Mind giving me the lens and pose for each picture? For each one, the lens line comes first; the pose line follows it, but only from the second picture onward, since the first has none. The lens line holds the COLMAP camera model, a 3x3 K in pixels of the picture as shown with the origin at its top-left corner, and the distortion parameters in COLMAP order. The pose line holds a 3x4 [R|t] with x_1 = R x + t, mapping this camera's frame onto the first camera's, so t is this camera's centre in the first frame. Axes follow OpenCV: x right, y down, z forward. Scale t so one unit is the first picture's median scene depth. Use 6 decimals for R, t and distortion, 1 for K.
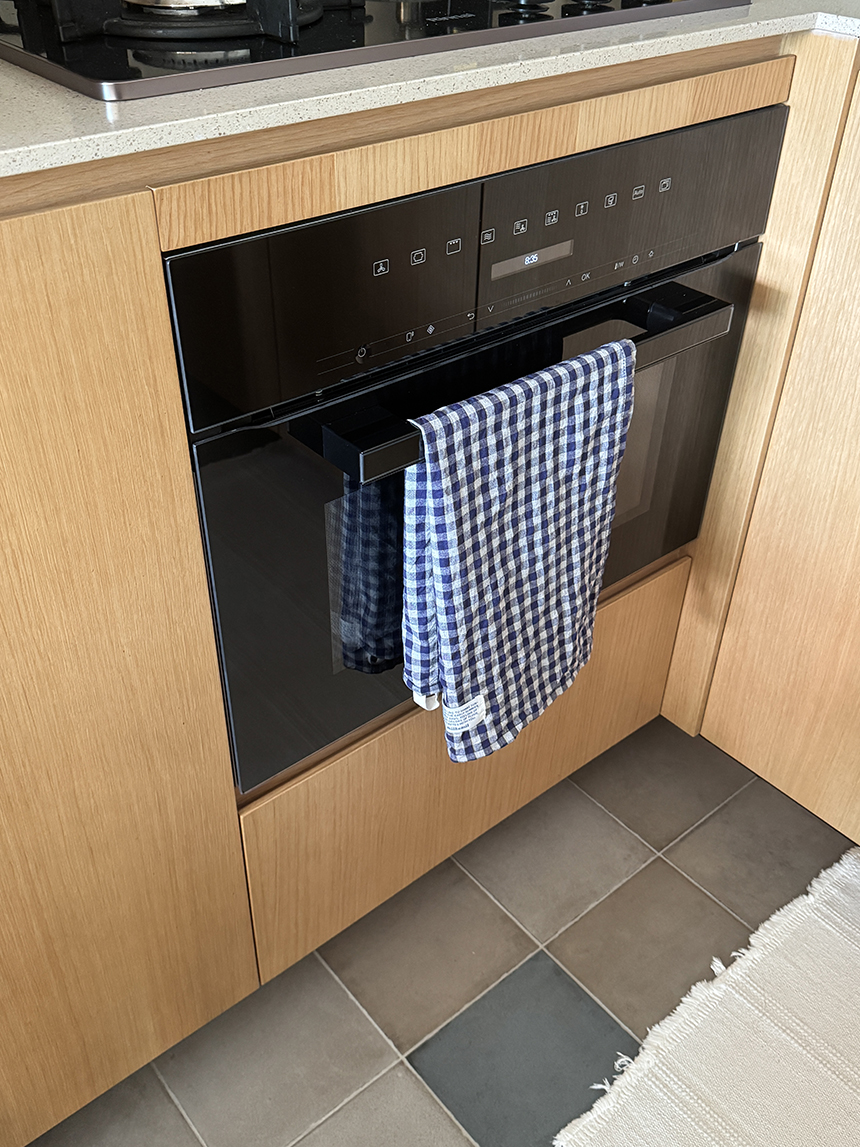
lens RADIAL K [[1075.0, 0, 436.6], [0, 1075.0, 602.8], [0, 0, 1]] dist [0.021593, 0.000000]
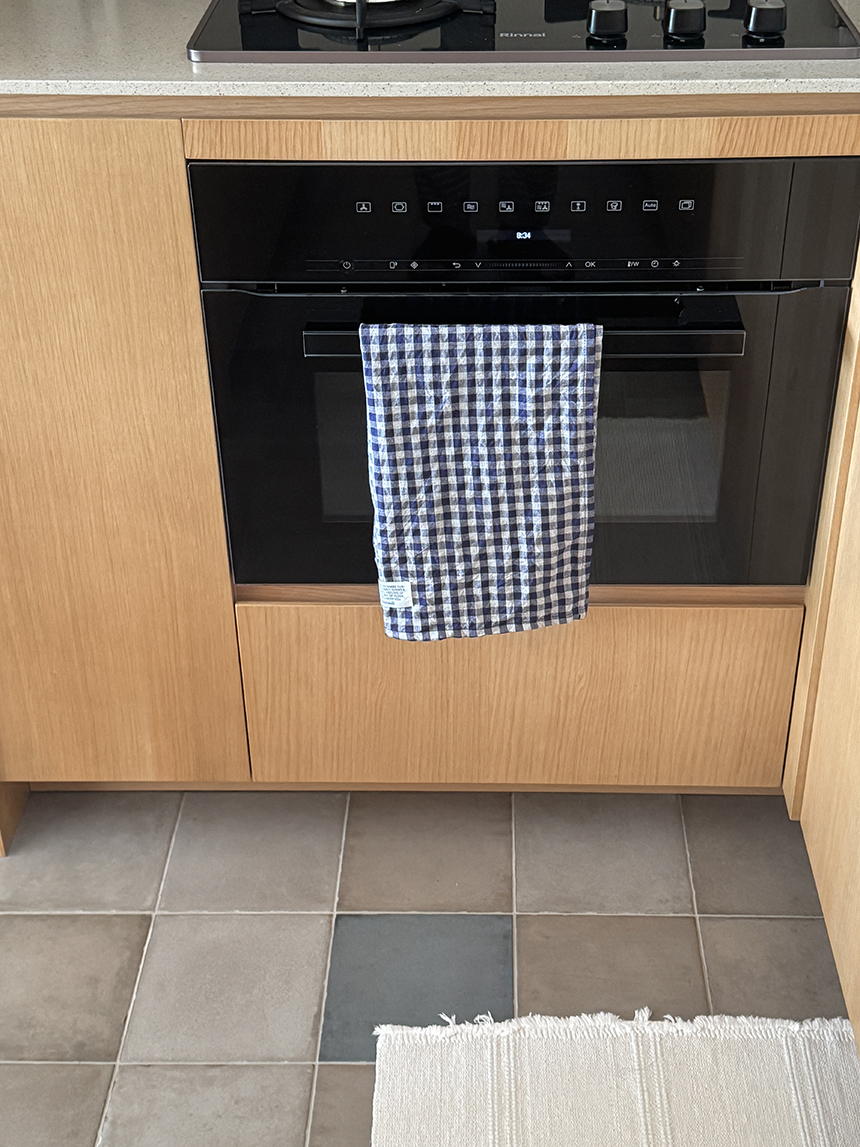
lens RADIAL K [[1528.8, 0, 430.1], [0, 1528.8, 572.6], [0, 0, 1]] dist [0.012779, 0.000000]
pose [[0.742084, 0.351697, -0.570632, 1.092993], [-0.390977, 0.918590, 0.057703, -0.030348], [0.544470, 0.180283, 0.819176, -0.378300]]
